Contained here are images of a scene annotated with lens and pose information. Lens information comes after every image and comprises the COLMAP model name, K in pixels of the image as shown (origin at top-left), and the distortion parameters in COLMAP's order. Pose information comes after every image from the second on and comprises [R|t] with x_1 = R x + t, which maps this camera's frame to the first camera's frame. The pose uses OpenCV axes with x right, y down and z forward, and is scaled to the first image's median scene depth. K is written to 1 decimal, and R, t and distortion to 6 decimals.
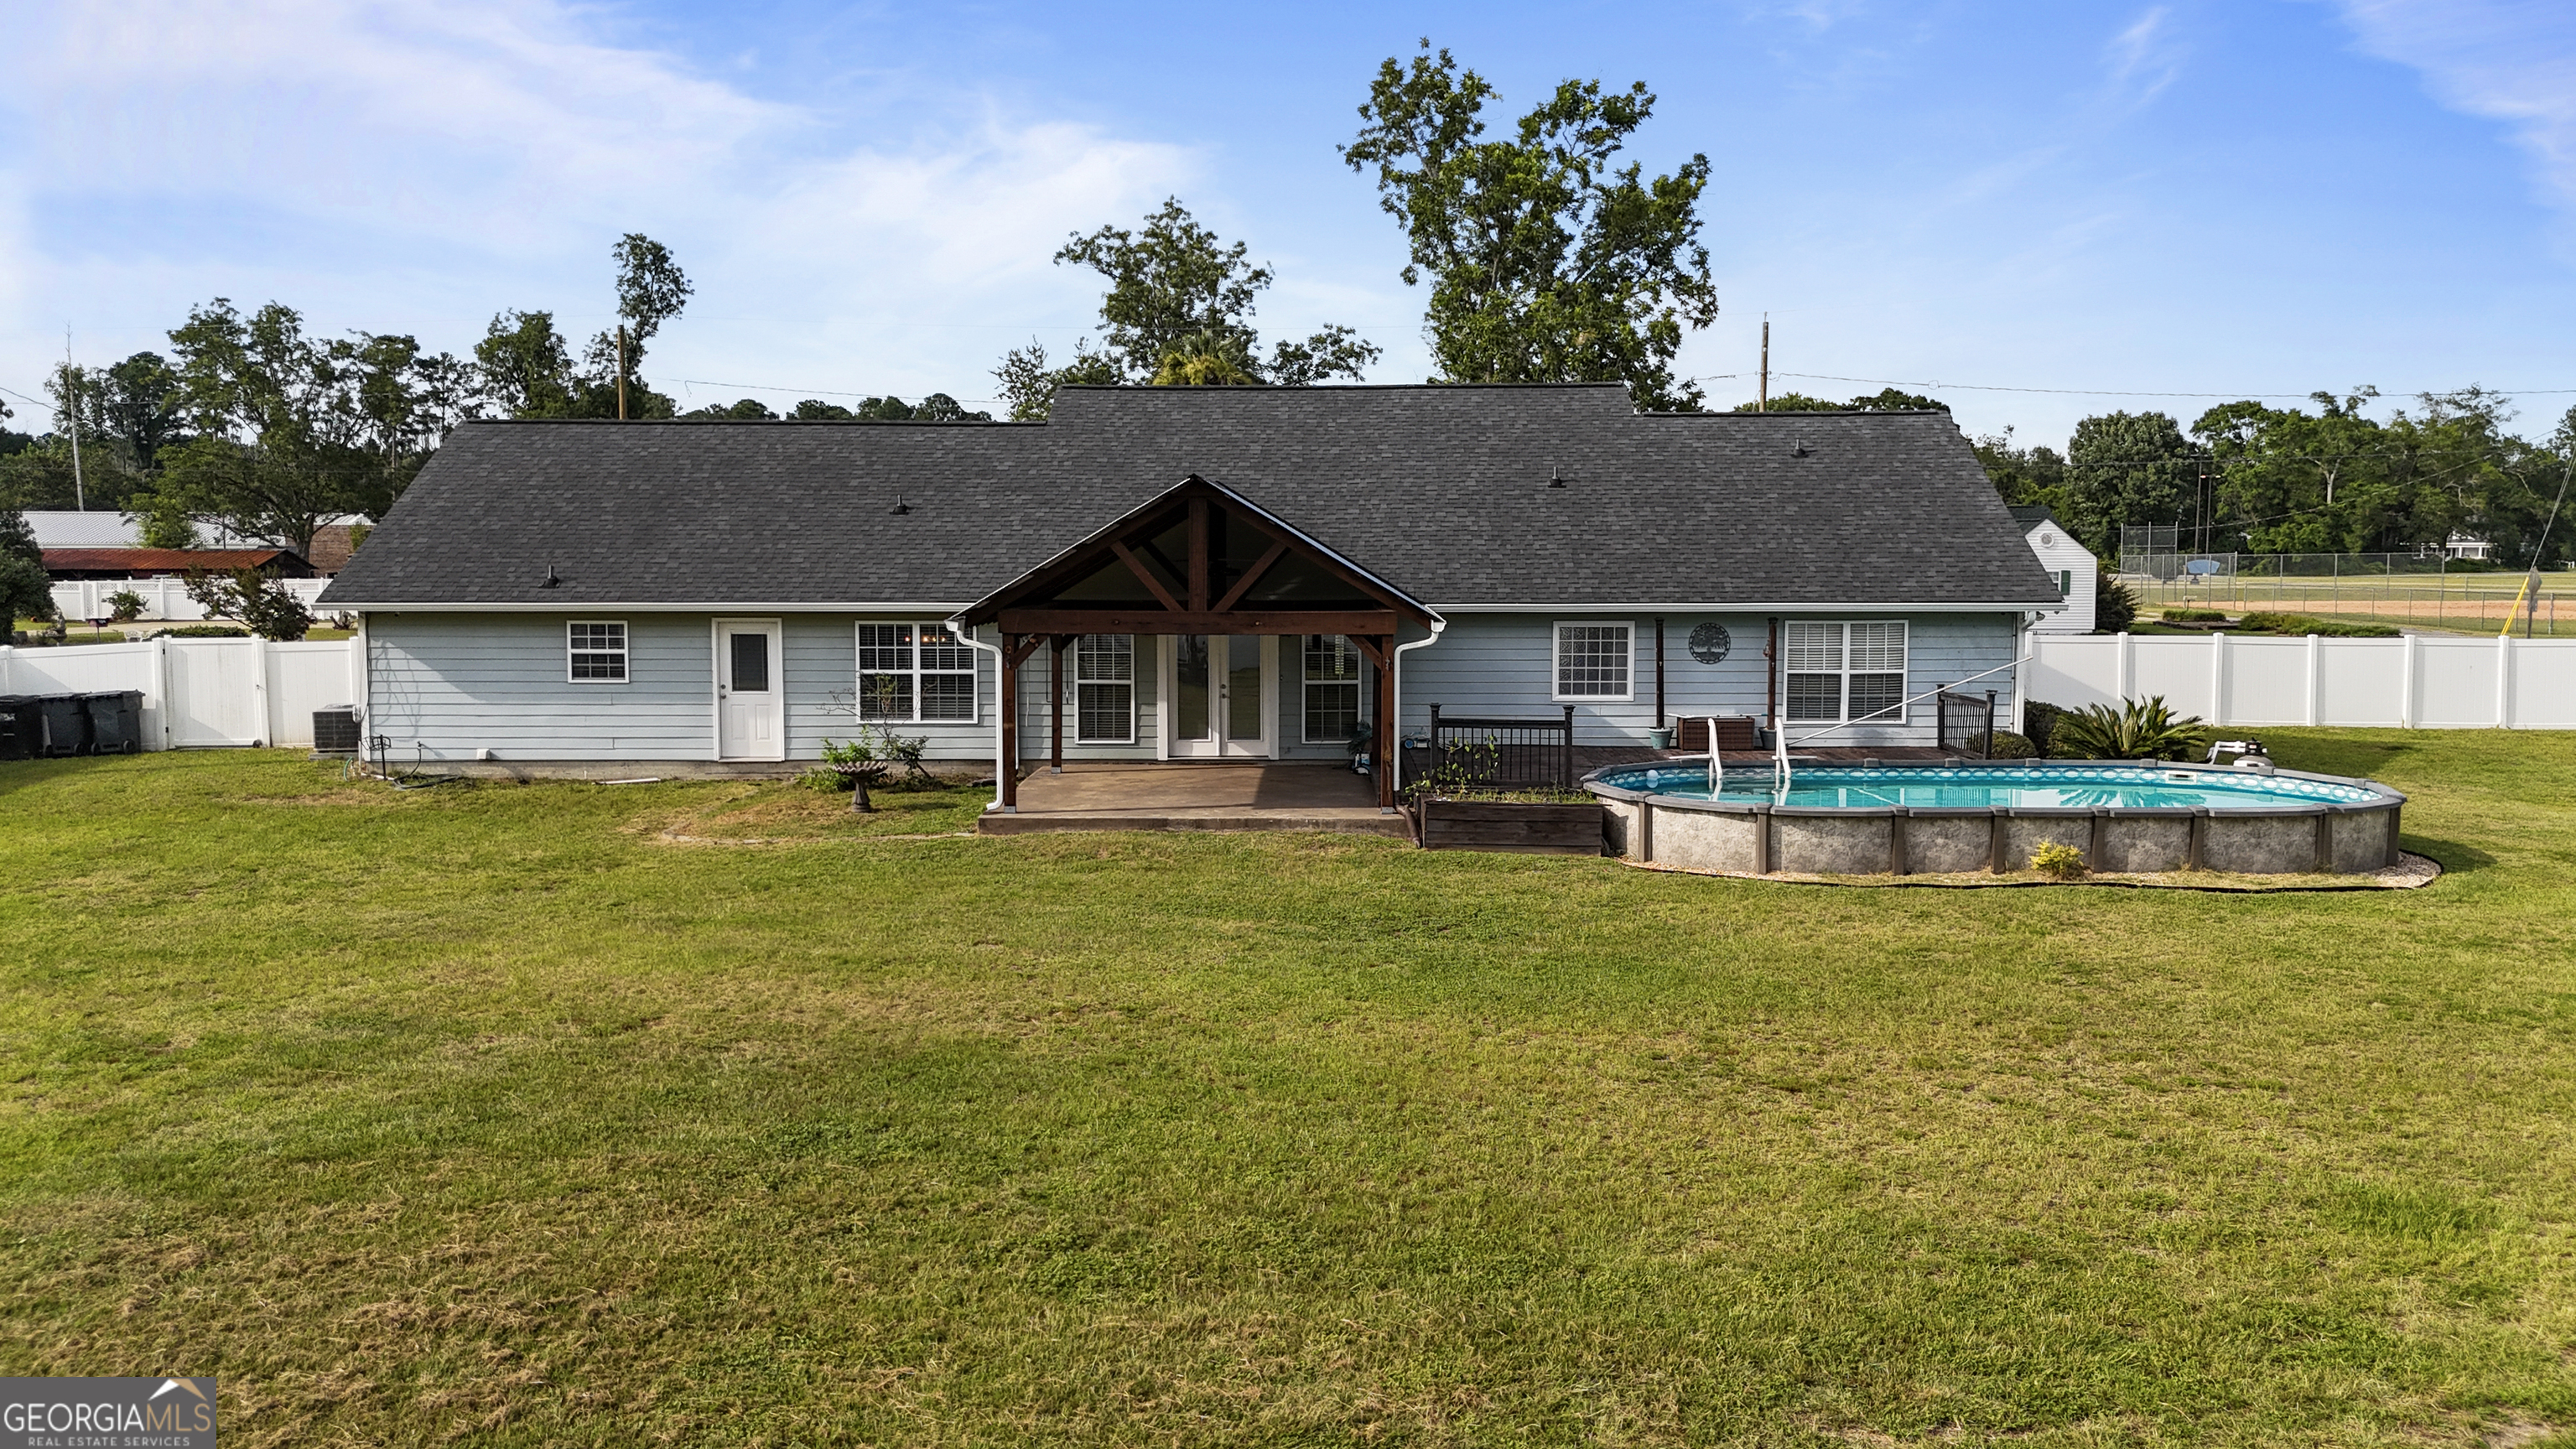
lens RADIAL K [[1914.9, 0, 1288.0], [0, 1914.9, 724.5], [0, 0, 1]] dist [0.032652, -0.005018]
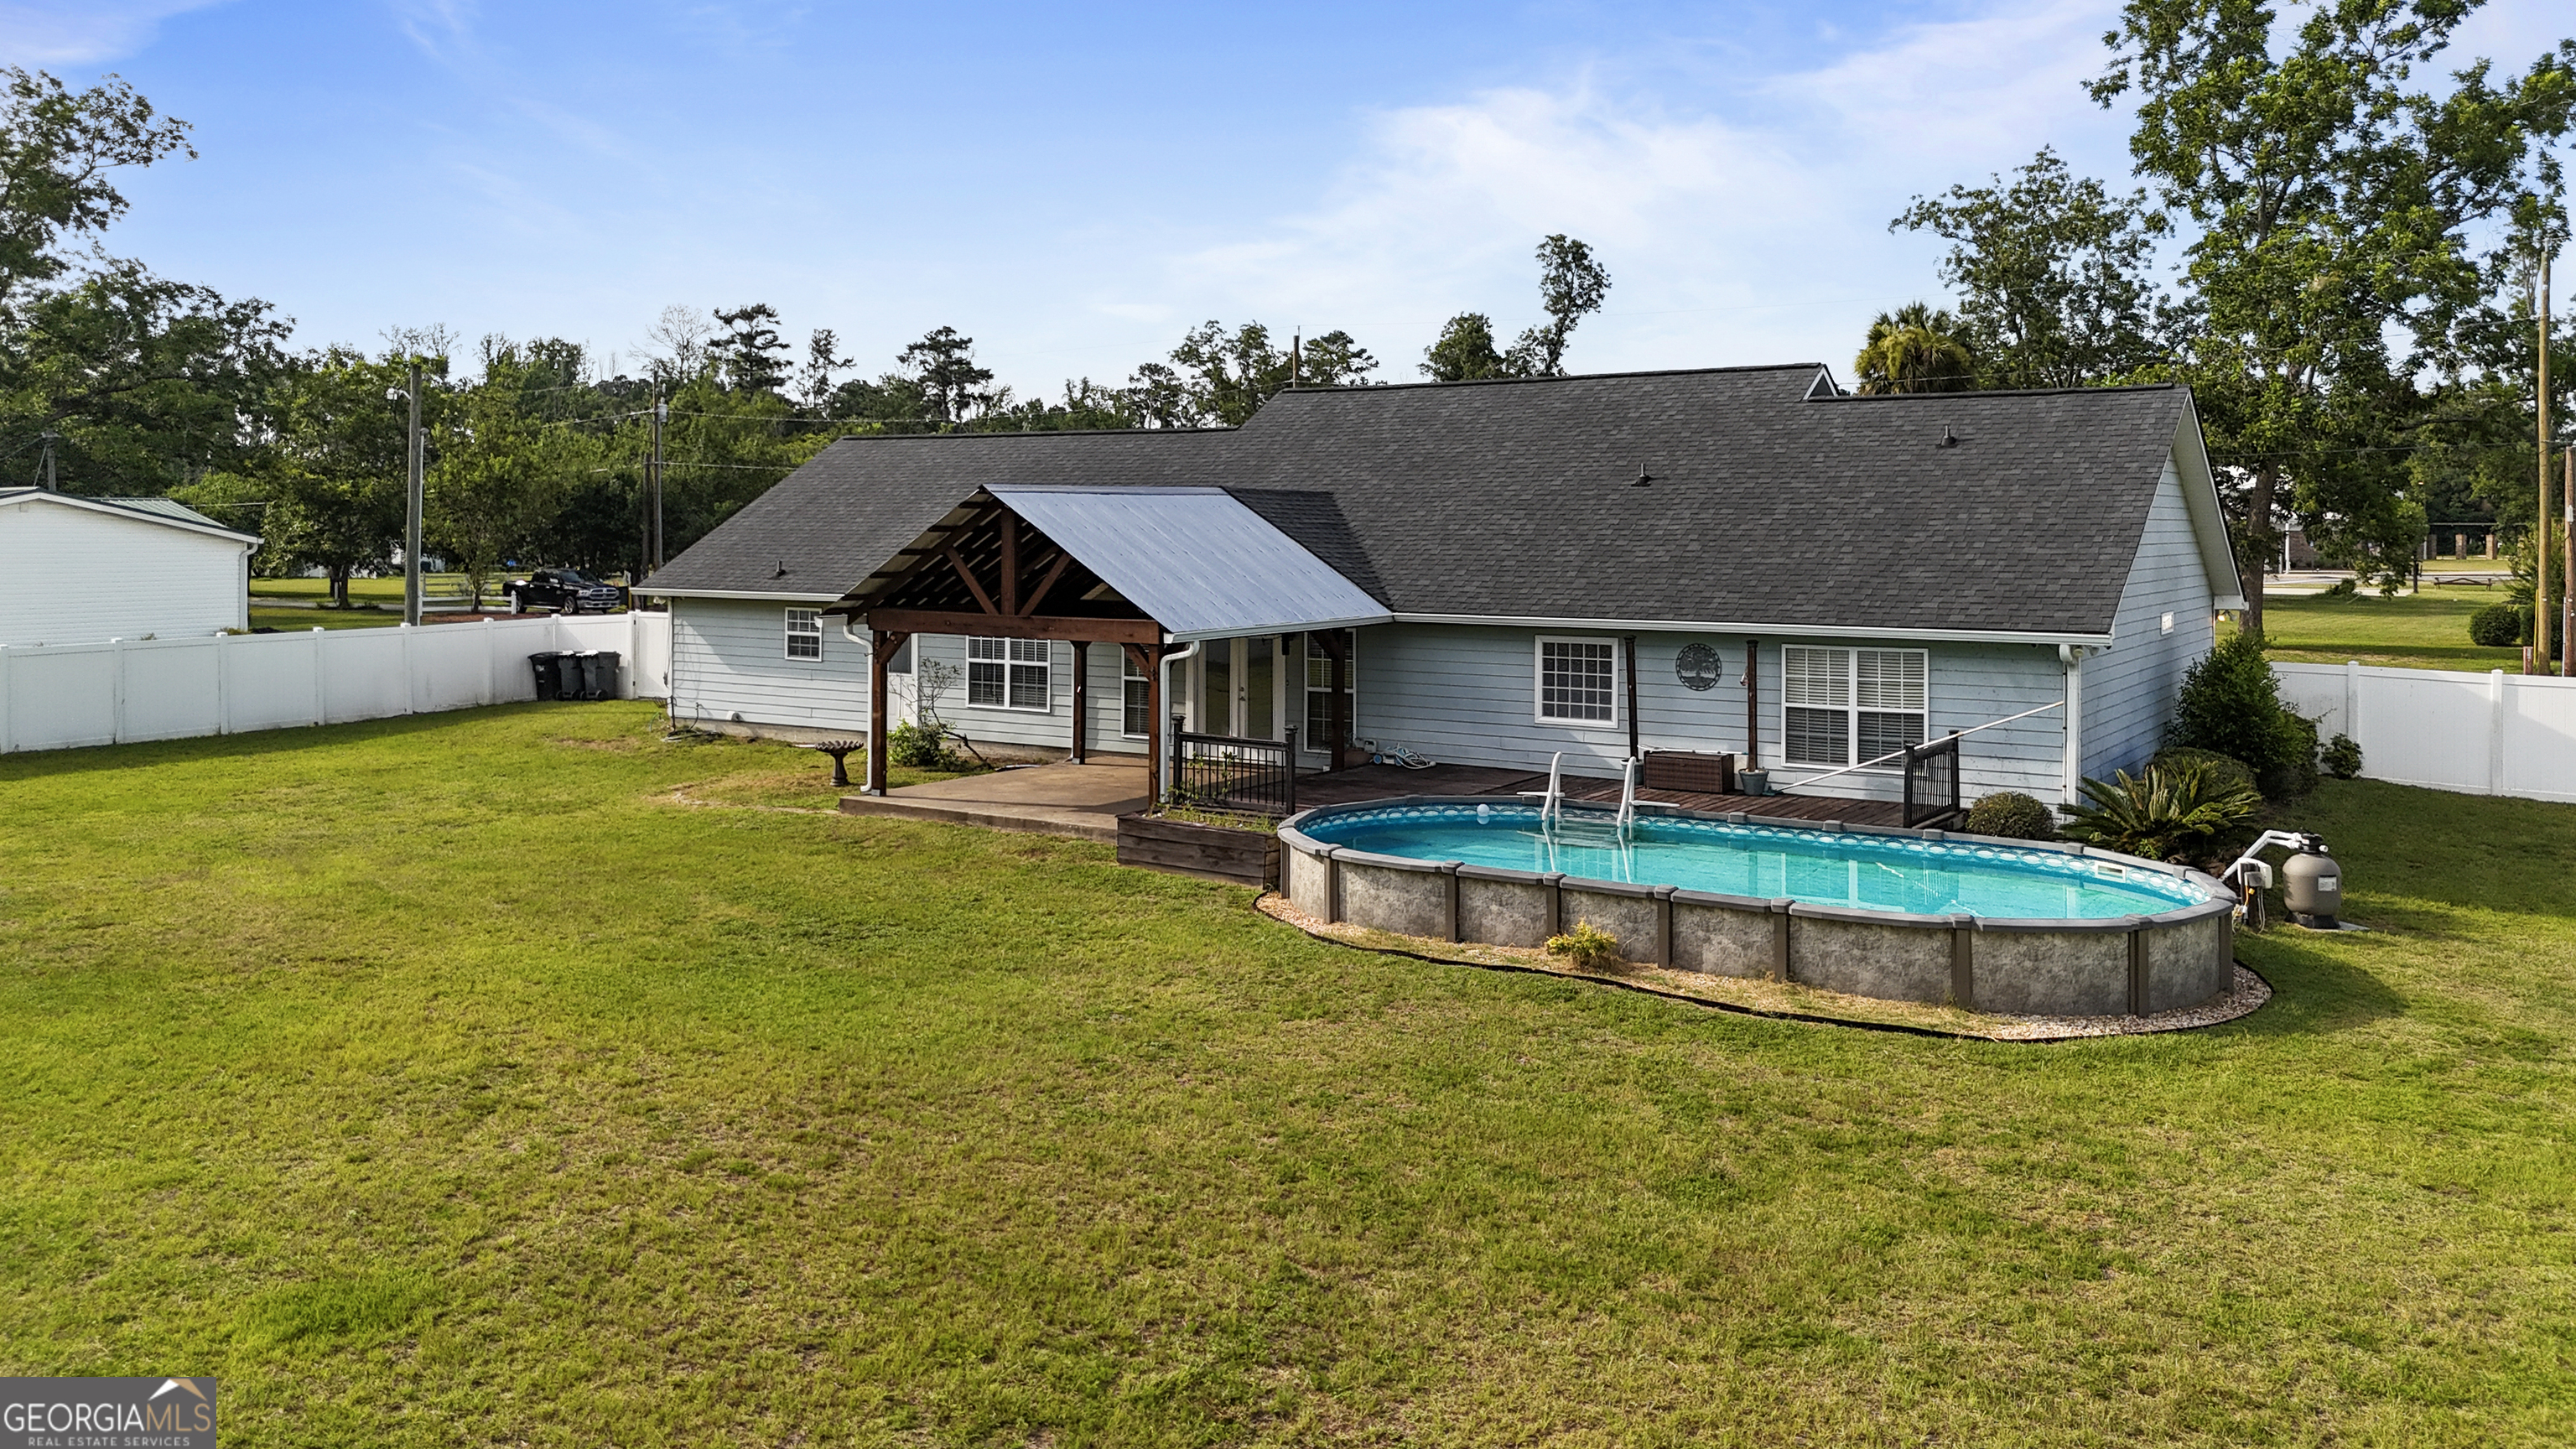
lens RADIAL K [[1944.7, 0, 1266.7], [0, 1944.7, 615.3], [0, 0, 1]] dist [0.078894, -0.144695]
pose [[0.834872, 0.027805, -0.549741, 0.538354], [-0.053410, 0.998103, -0.030630, -0.028005], [0.547846, 0.054934, 0.834773, 0.153752]]
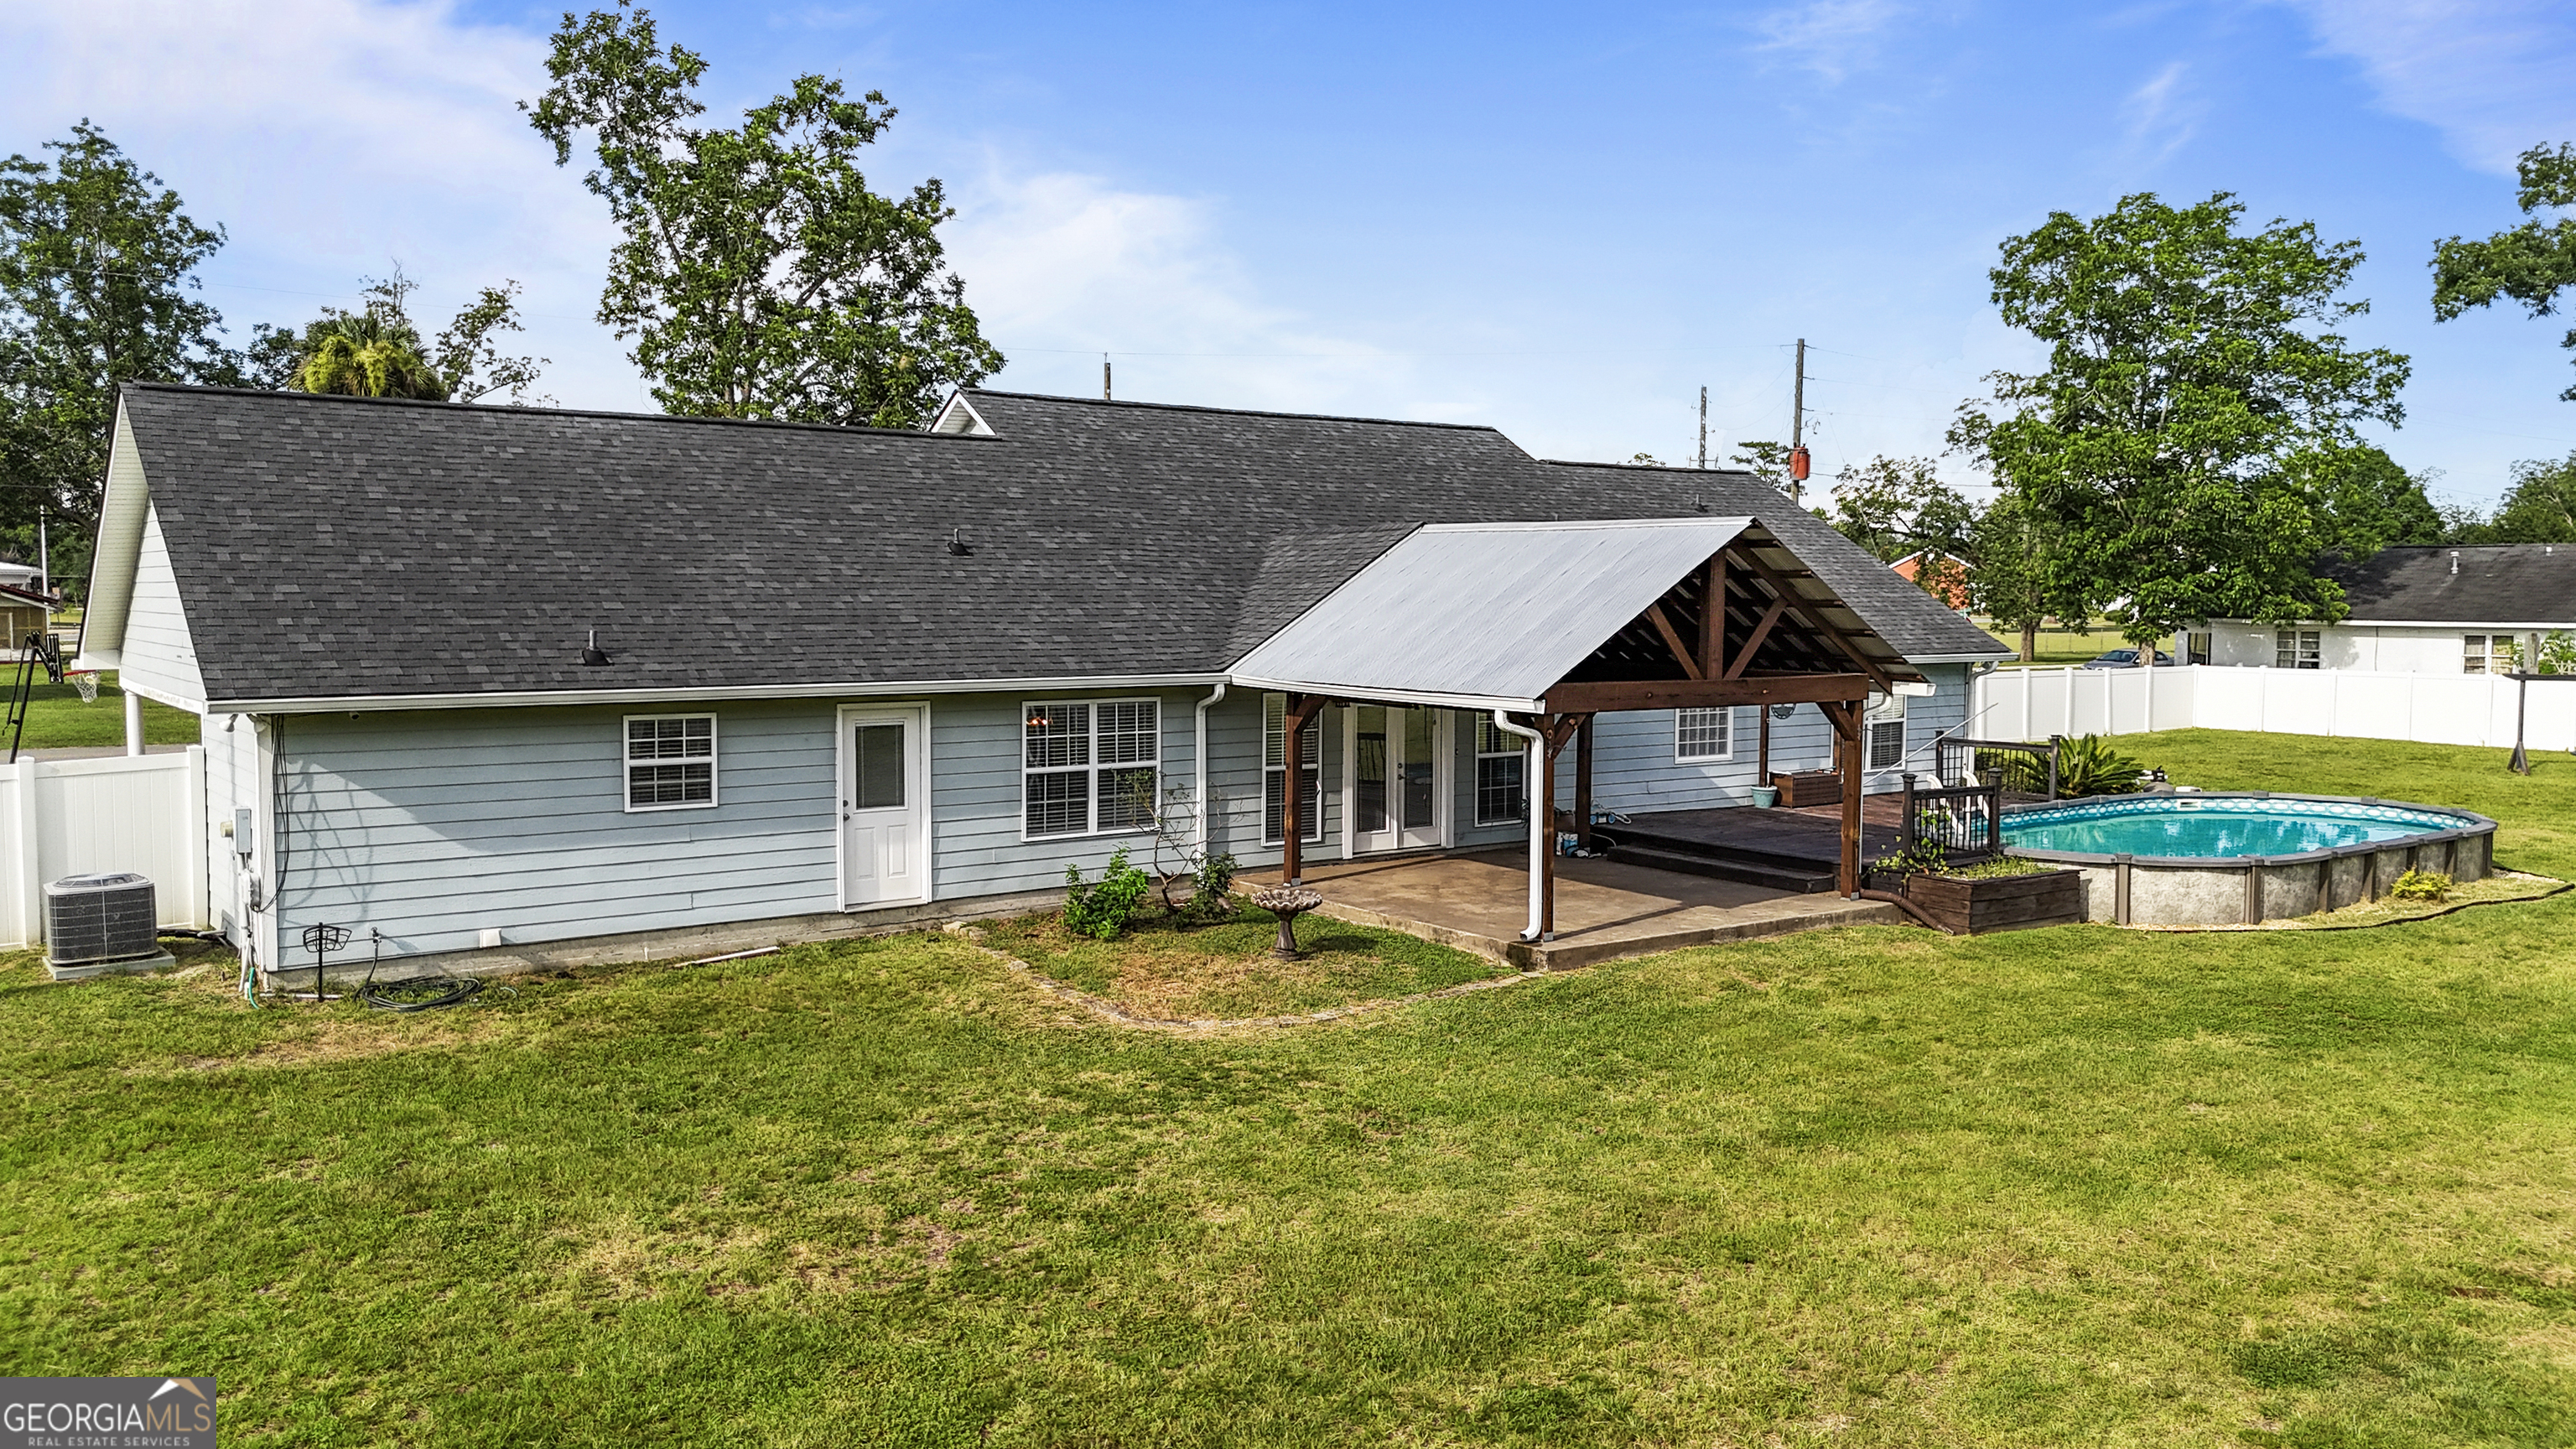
lens RADIAL K [[1930.8, 0, 1288.0], [0, 1930.8, 724.5], [0, 0, 1]] dist [0.046539, -0.012415]
pose [[0.798513, -0.037838, 0.600788, -0.585944], [0.049204, 0.998786, -0.002494, -0.038498], [-0.599964, 0.031552, 0.799405, 0.350369]]
